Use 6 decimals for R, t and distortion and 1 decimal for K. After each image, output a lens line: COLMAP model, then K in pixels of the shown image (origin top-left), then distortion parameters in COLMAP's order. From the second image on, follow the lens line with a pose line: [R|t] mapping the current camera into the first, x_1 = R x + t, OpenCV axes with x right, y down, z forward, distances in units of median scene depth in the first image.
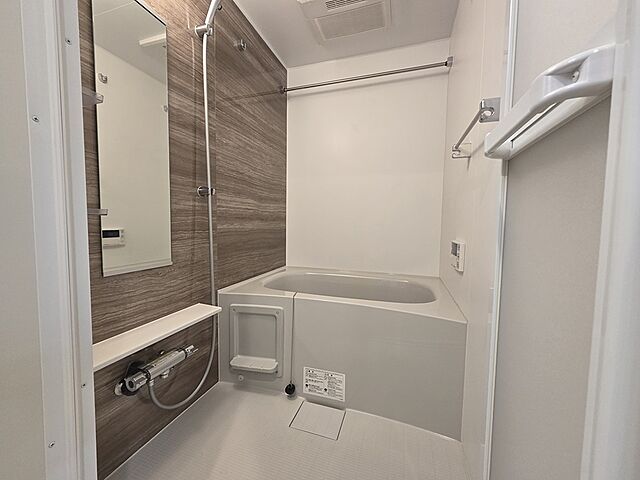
lens RADIAL K [[260.5, 0, 315.8], [0, 260.5, 239.7], [0, 0, 1]] dist [0.002614, 0.000067]
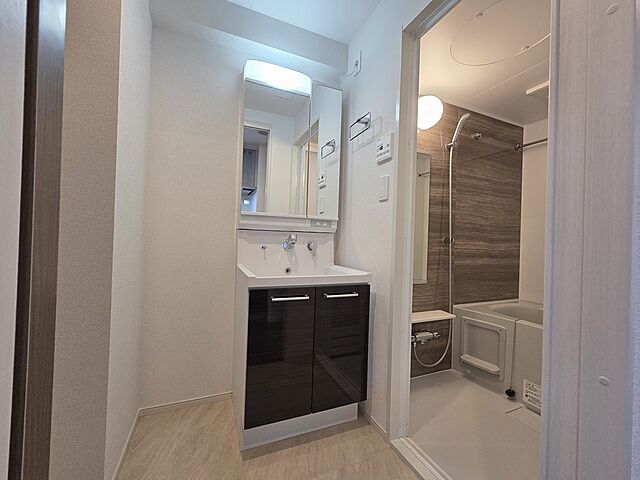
lens RADIAL K [[260.5, 0, 315.8], [0, 260.5, 239.7], [0, 0, 1]] dist [0.002614, 0.000067]
pose [[0.664781, 0.002784, -0.747033, 0.218450], [-0.070377, 0.995779, -0.058917, -0.034494], [0.743716, 0.091741, 0.662170, -0.617118]]
